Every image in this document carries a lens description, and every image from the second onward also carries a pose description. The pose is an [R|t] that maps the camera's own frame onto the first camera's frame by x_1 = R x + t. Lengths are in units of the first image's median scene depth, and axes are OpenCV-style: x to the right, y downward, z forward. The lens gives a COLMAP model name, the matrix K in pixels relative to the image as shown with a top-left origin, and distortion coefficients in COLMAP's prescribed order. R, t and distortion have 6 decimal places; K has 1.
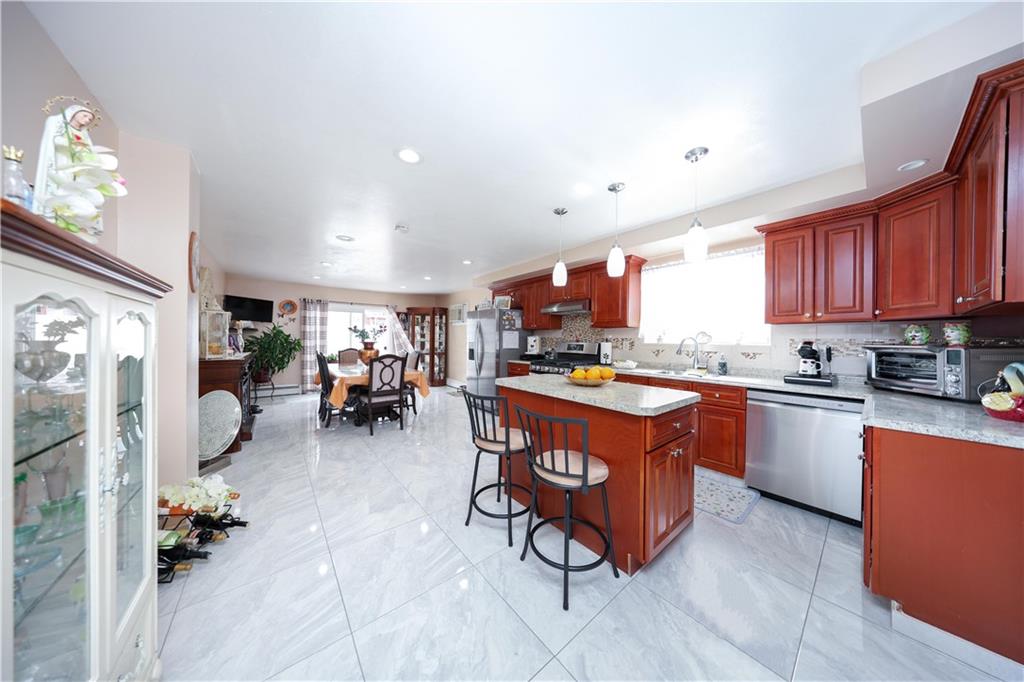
lens RADIAL K [[294.2, 0, 512.0], [0, 294.2, 341.0], [0, 0, 1]] dist [-0.000100, 0.000031]
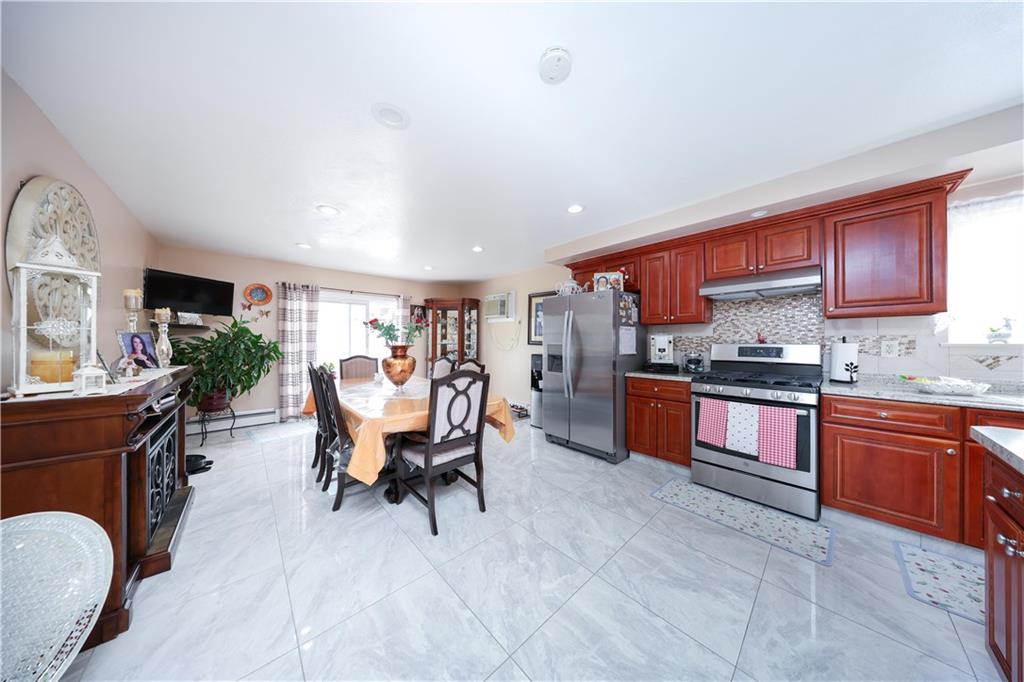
lens RADIAL K [[294.2, 0, 512.0], [0, 294.2, 341.0], [0, 0, 1]] dist [-0.000100, 0.000031]
pose [[0.998241, -0.006924, 0.058883, -0.256406], [0.007299, 0.999955, -0.006141, -0.000381], [-0.058838, 0.006560, 0.998246, 0.340189]]
